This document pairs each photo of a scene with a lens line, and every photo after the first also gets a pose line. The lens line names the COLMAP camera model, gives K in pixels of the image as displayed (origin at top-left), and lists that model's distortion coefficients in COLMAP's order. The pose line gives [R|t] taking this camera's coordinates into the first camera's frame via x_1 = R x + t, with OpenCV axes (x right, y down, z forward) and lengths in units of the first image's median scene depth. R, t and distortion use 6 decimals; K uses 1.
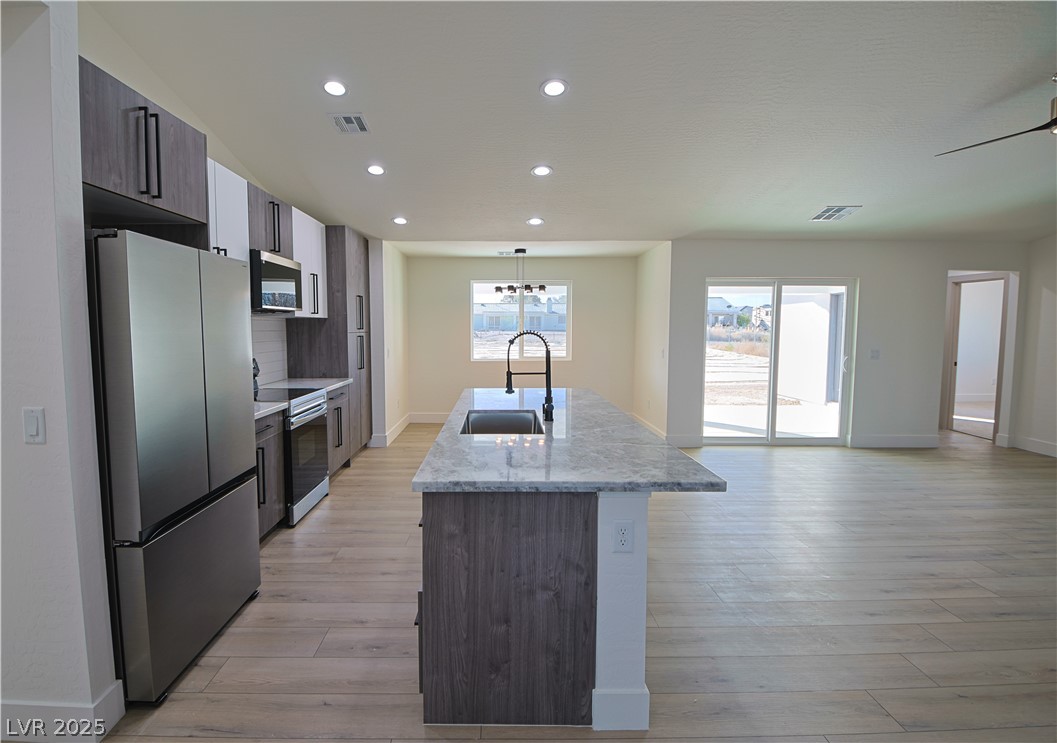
lens RADIAL K [[518.2, 0, 500.9], [0, 518.2, 364.9], [0, 0, 1]] dist [0.020557, -0.028800]
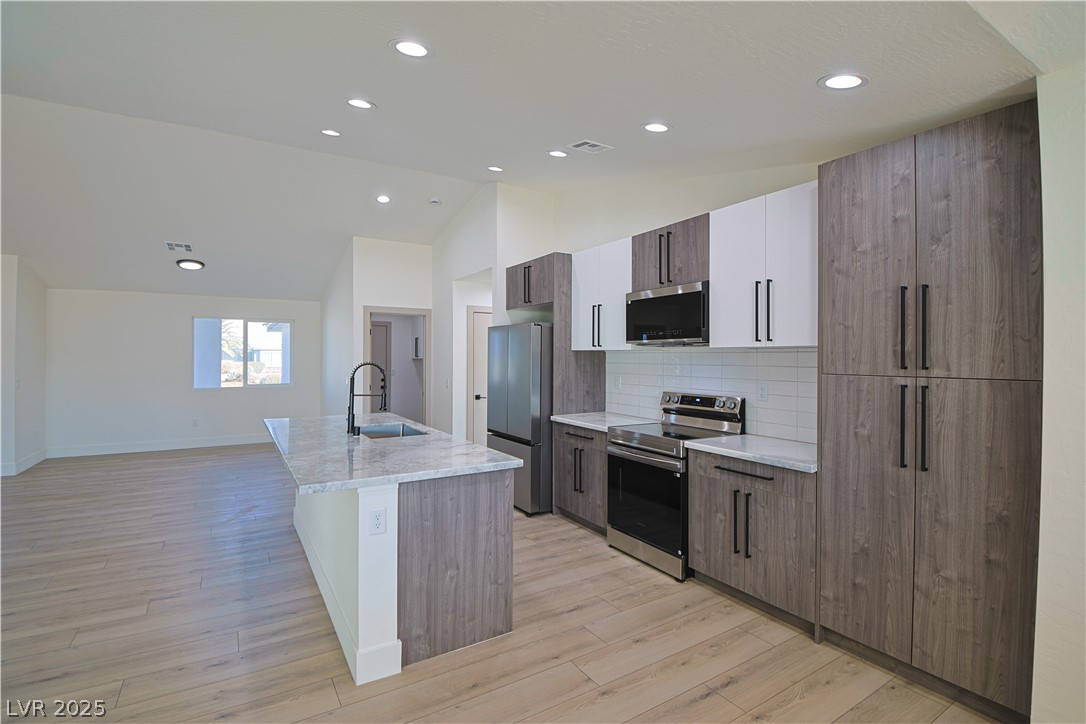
lens RADIAL K [[504.5, 0, 543.3], [0, 504.5, 354.5], [0, 0, 1]] dist [0.019211, -0.032056]
pose [[-0.851579, -0.004998, -0.524202, 0.191821], [-0.041499, 0.997459, 0.057906, -0.098391], [0.522581, 0.071066, -0.849623, 1.282696]]
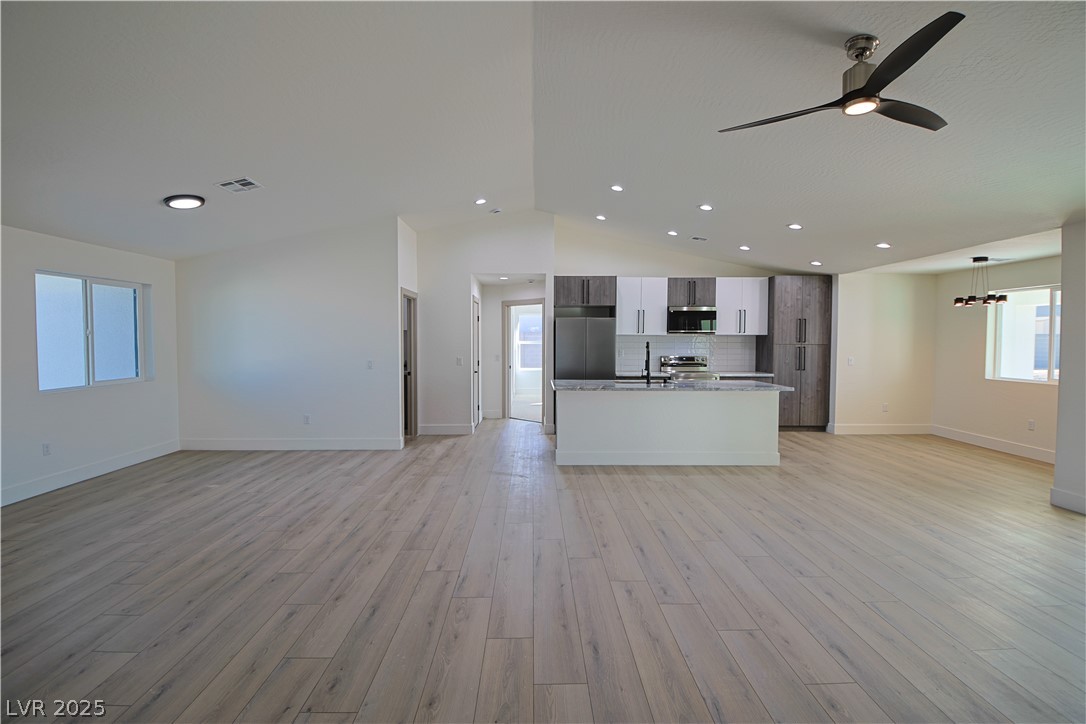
lens RADIAL K [[504.5, 0, 543.3], [0, 504.5, 354.5], [0, 0, 1]] dist [0.019211, -0.032056]
pose [[0.016090, 0.028812, -0.999455, 1.206162], [-0.076170, 0.996715, 0.027506, -0.020788], [0.996965, 0.075686, 0.018232, 0.291309]]
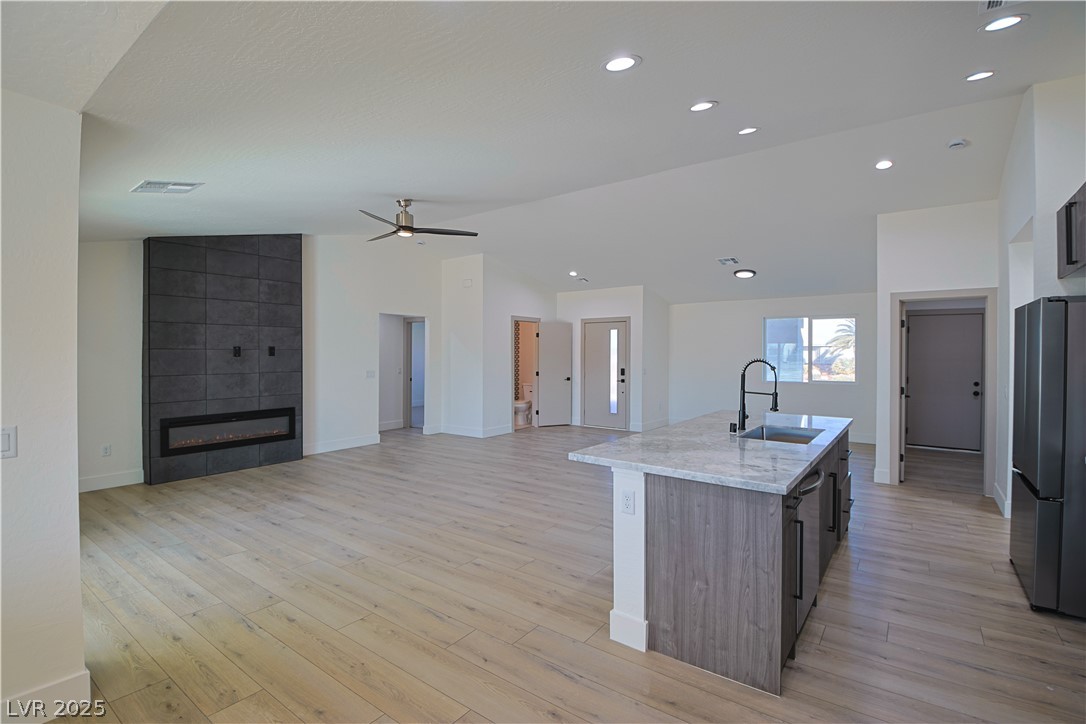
lens RADIAL K [[504.5, 0, 543.3], [0, 504.5, 354.5], [0, 0, 1]] dist [0.019211, -0.032056]
pose [[-0.802053, -0.005463, 0.597228, -0.143854], [0.041902, 0.996979, 0.065393, -0.099209], [-0.595781, 0.077474, -0.799402, 1.269978]]
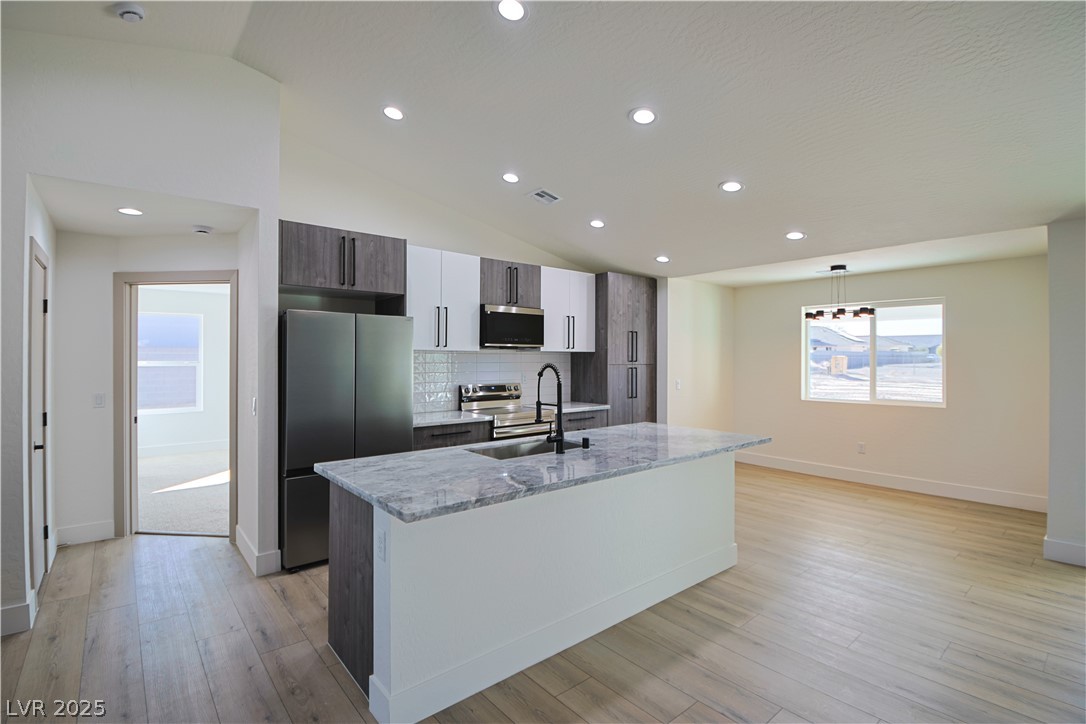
lens RADIAL K [[502.3, 0, 542.9], [0, 502.3, 355.5], [0, 0, 1]] dist [0.030759, -0.037729]
pose [[0.642360, -0.003181, -0.766397, 0.459093], [-0.058342, 0.996887, -0.053037, -0.015167], [0.764179, 0.078782, 0.640174, 0.185438]]
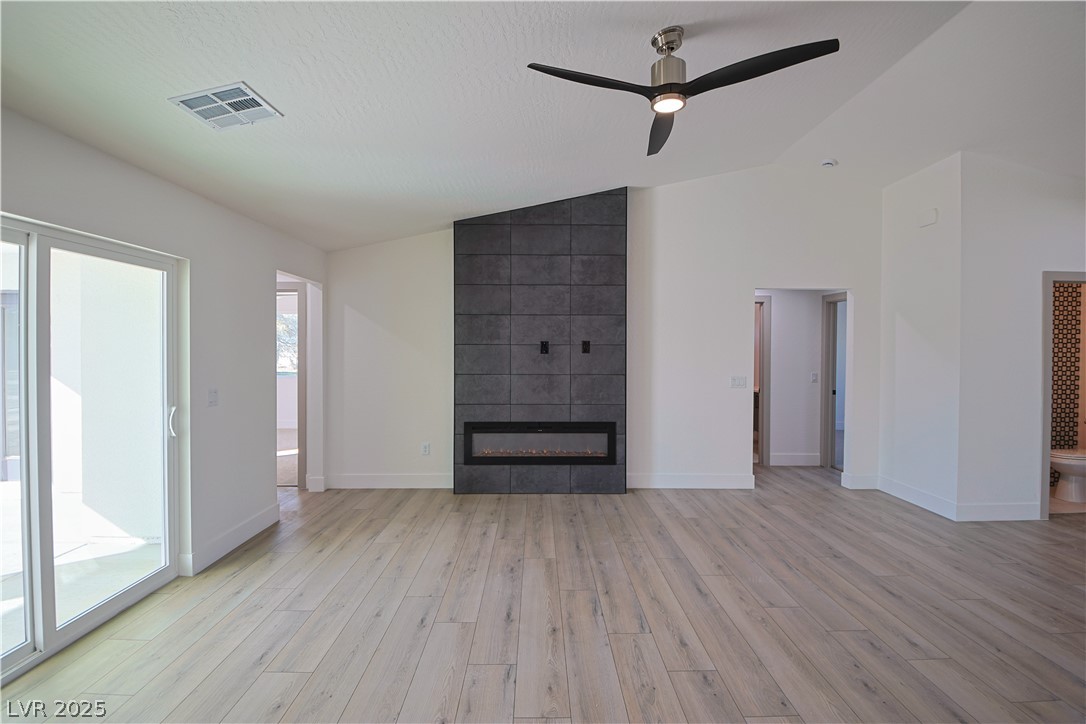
lens RADIAL K [[502.3, 0, 542.9], [0, 502.3, 355.5], [0, 0, 1]] dist [0.030759, -0.037729]
pose [[-0.007777, -0.015805, 0.999845, 0.187905], [0.071468, 0.997309, 0.016321, -0.058686], [-0.997413, 0.071584, -0.006627, 0.751299]]
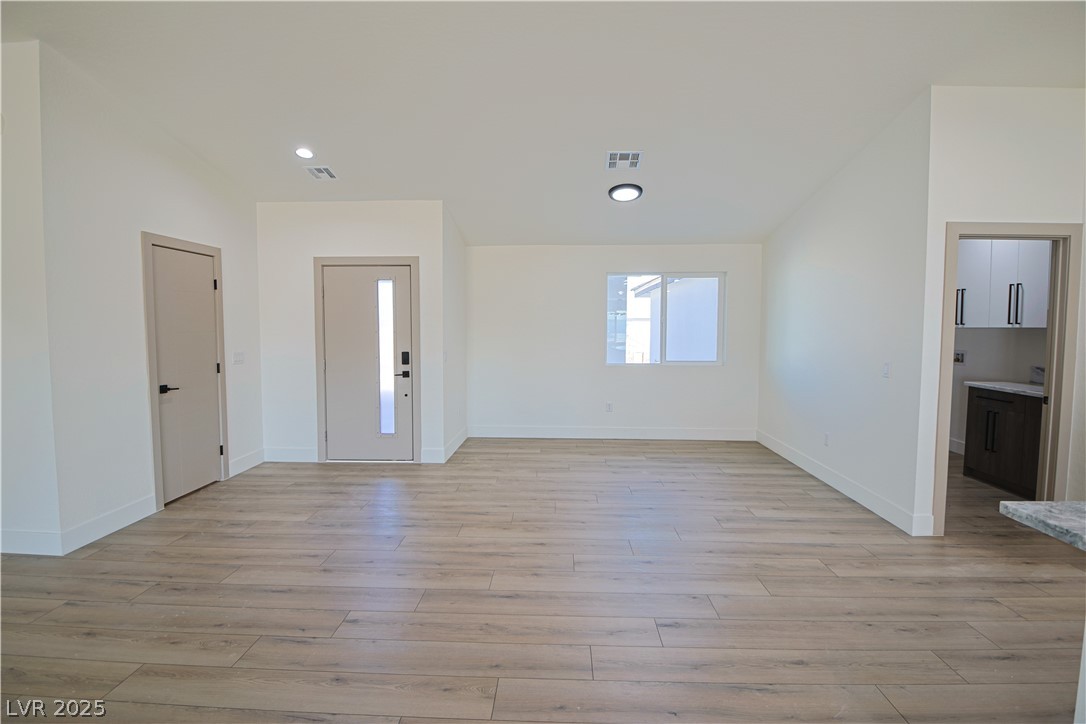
lens RADIAL K [[504.5, 0, 543.3], [0, 504.5, 354.5], [0, 0, 1]] dist [0.019211, -0.032056]
pose [[-0.999026, -0.006293, 0.043670, 0.397043], [-0.000308, 0.990746, 0.135726, -0.048276], [-0.044120, 0.135581, -0.989783, 0.625222]]
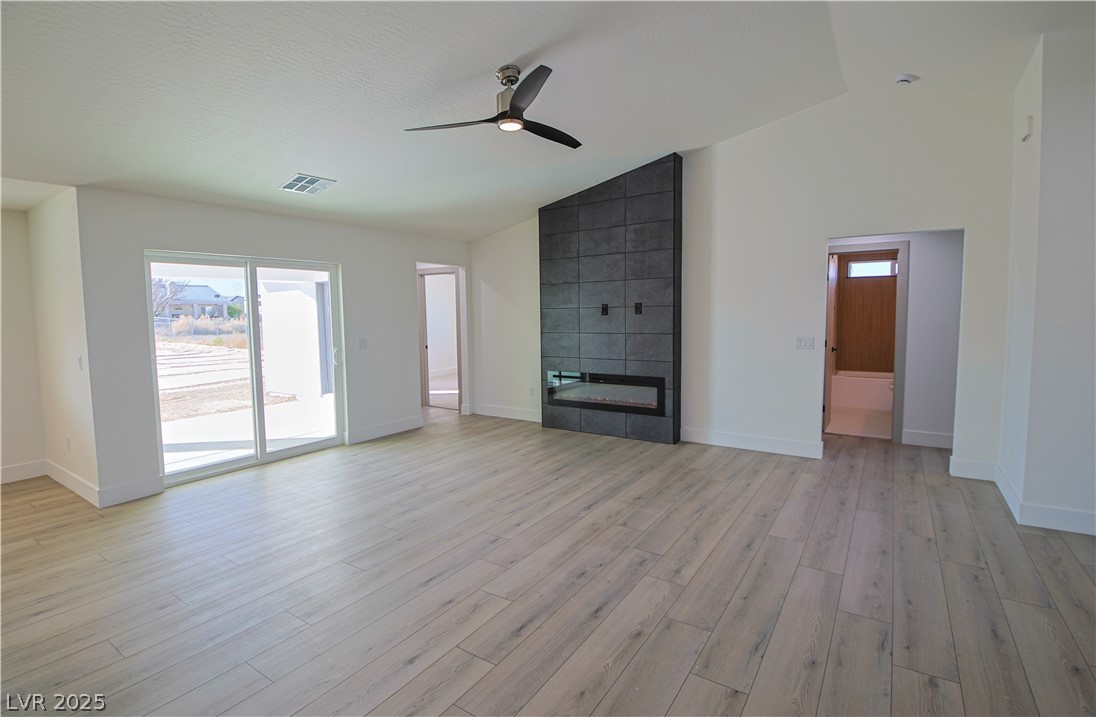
lens RADIAL K [[510.9, 0, 548.2], [0, 510.9, 350.2], [0, 0, 1]] dist [0.033422, -0.046362]
pose [[0.558102, -0.071303, 0.826703, 0.143925], [0.078762, 0.996355, 0.032764, -0.015498], [-0.826026, 0.046827, 0.561684, 0.210664]]
